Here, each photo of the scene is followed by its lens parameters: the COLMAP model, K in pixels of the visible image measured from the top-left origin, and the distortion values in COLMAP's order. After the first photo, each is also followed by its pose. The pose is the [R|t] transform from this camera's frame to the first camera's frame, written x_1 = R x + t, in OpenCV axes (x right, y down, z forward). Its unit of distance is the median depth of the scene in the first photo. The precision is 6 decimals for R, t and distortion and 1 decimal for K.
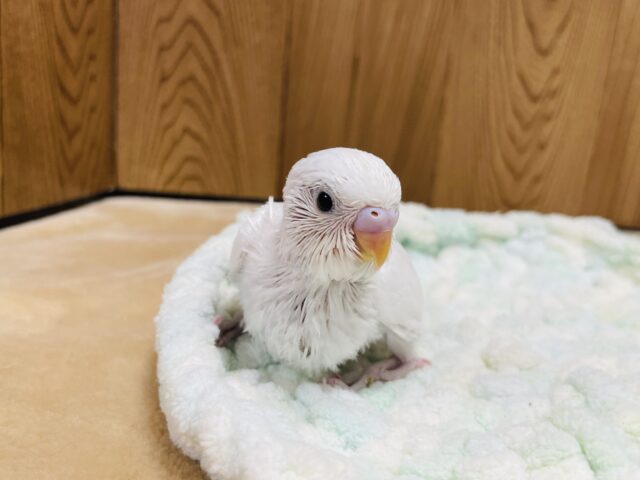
lens RADIAL K [[677.4, 0, 328.8], [0, 677.4, 240.4], [0, 0, 1]] dist [0.005912, -0.041379]
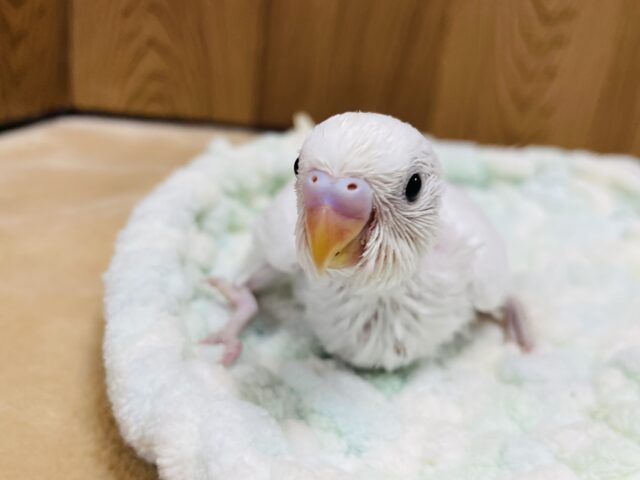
lens RADIAL K [[677.4, 0, 328.8], [0, 677.4, 240.4], [0, 0, 1]] dist [0.005912, -0.041379]
pose [[0.998856, 0.023114, 0.041864, -0.020015], [-0.027425, 0.994039, 0.105517, -0.010494], [-0.039176, -0.106545, 0.993536, 0.145581]]
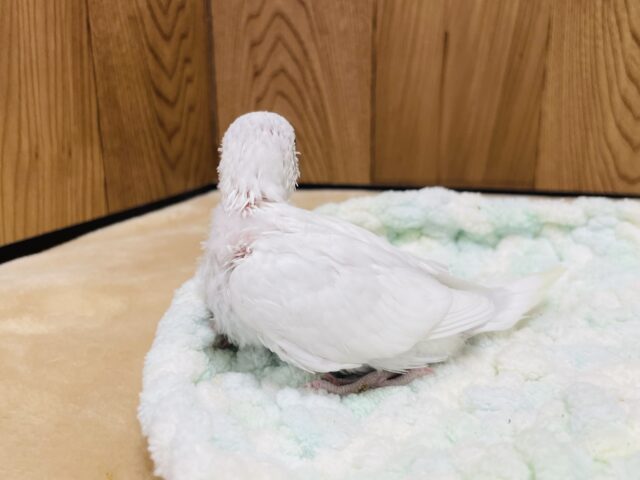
lens RADIAL K [[677.4, 0, 328.8], [0, 677.4, 240.4], [0, 0, 1]] dist [0.005912, -0.041379]
pose [[0.961601, -0.017793, -0.273875, 0.199563], [0.031418, 0.998473, 0.045444, -0.037034], [0.272648, -0.052304, 0.960691, 0.026036]]
